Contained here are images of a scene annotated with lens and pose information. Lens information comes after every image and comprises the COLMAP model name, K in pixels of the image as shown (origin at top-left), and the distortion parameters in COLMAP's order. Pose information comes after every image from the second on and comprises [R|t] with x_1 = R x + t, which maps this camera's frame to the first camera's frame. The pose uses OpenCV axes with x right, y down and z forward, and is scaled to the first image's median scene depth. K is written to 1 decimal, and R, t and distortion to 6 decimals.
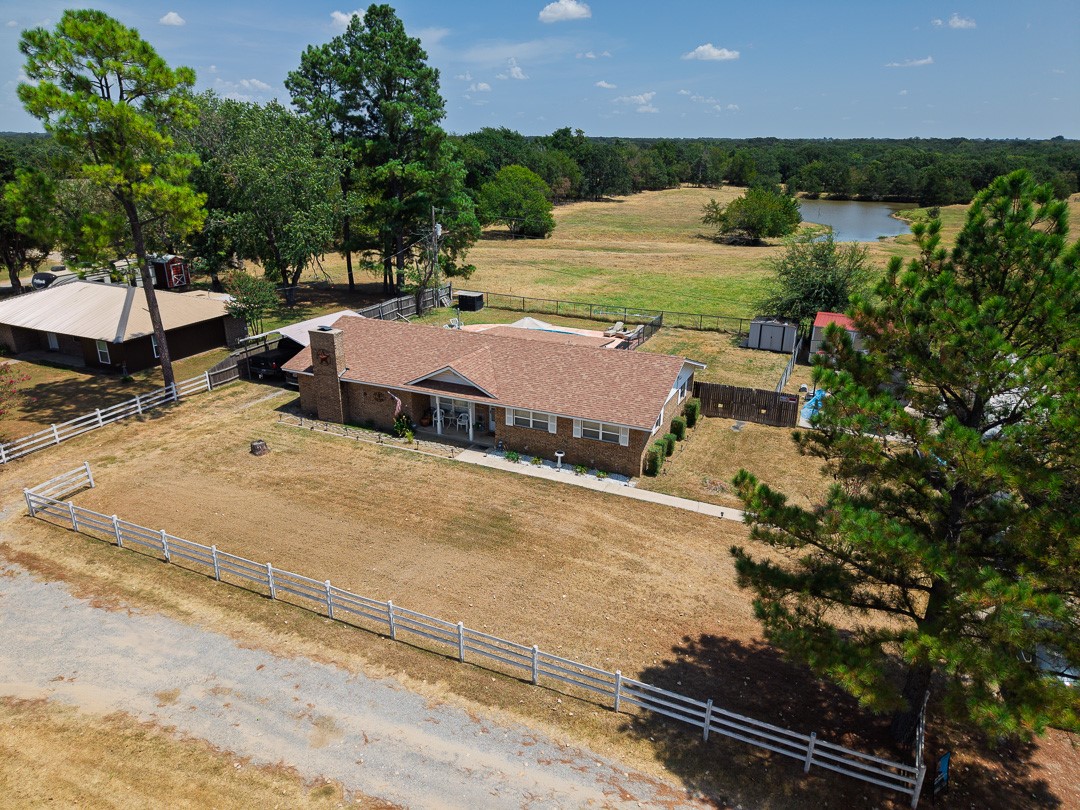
lens RADIAL K [[729.6, 0, 536.1], [0, 729.6, 404.4], [0, 0, 1]] dist [0.005670, -0.005776]
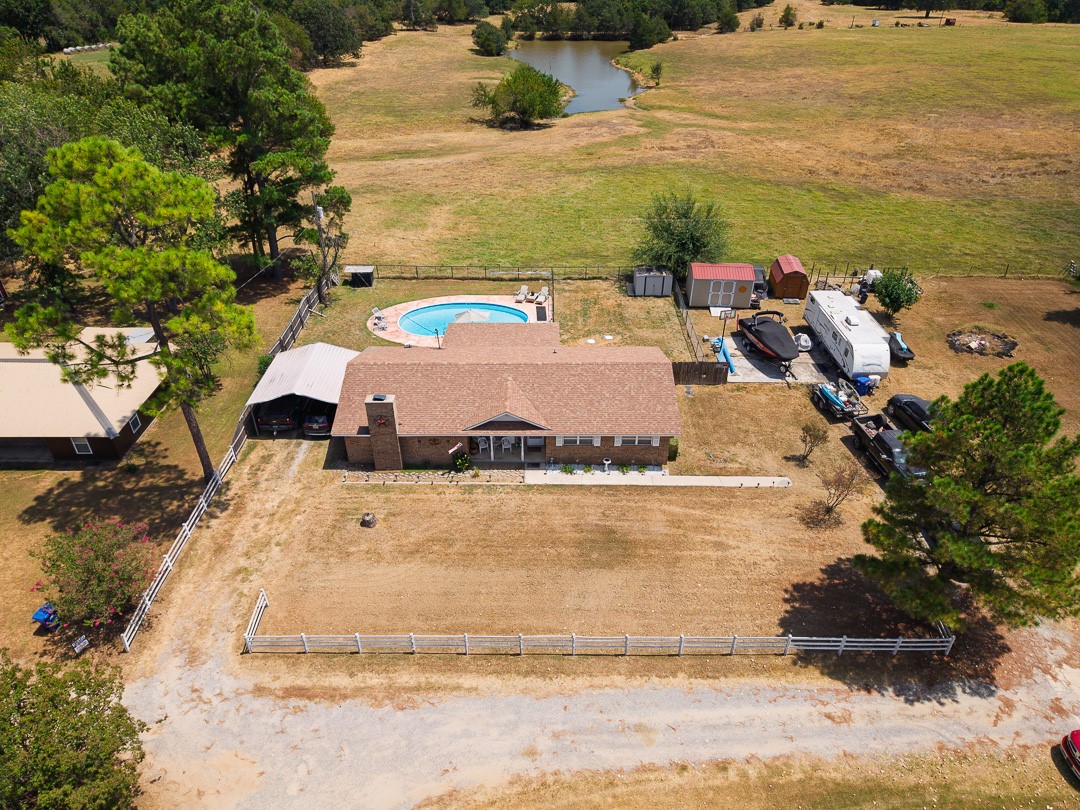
lens RADIAL K [[729.6, 0, 541.0], [0, 729.6, 402.4], [0, 0, 1]] dist [0.005670, -0.005776]
pose [[0.910915, -0.233022, 0.340492, -0.481258], [0.149946, 0.955786, 0.252961, -0.369305], [-0.384383, -0.179371, 0.905580, -0.114974]]
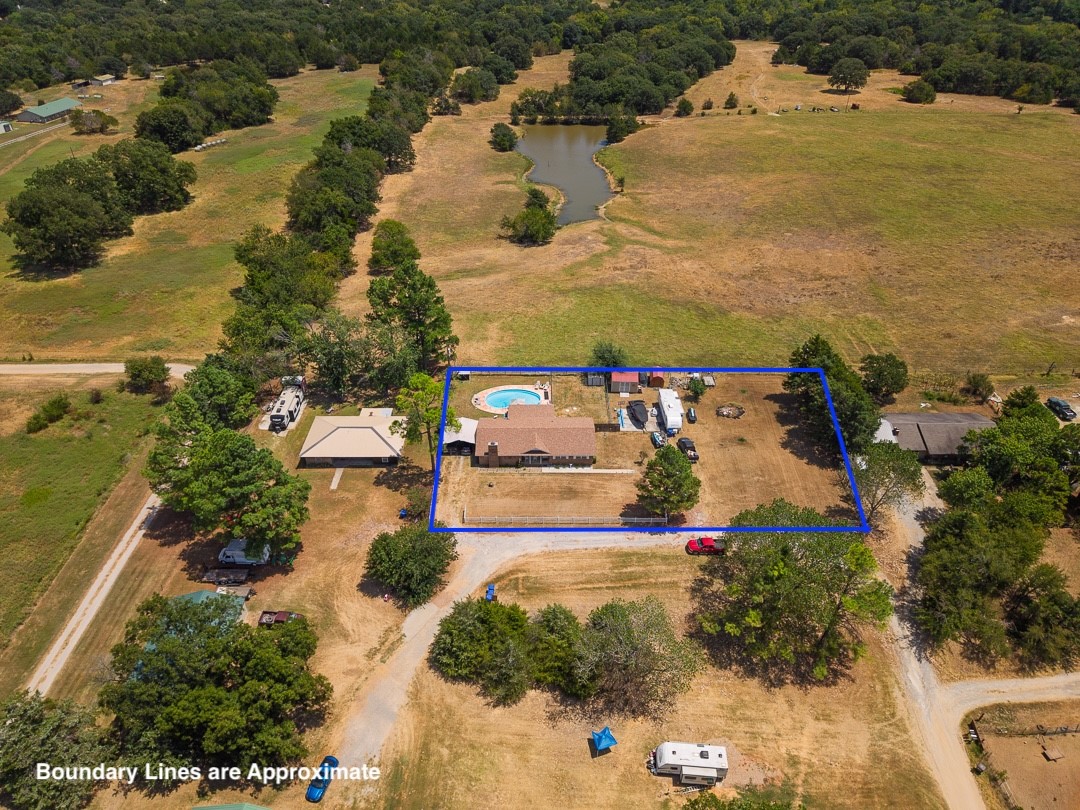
lens RADIAL K [[729.6, 0, 539.5], [0, 729.6, 404.7], [0, 0, 1]] dist [0.005670, -0.005776]
pose [[0.909795, -0.250021, 0.331305, -1.234746], [0.151343, 0.943089, 0.296106, -1.307745], [-0.386482, -0.219255, 0.895856, -2.148057]]
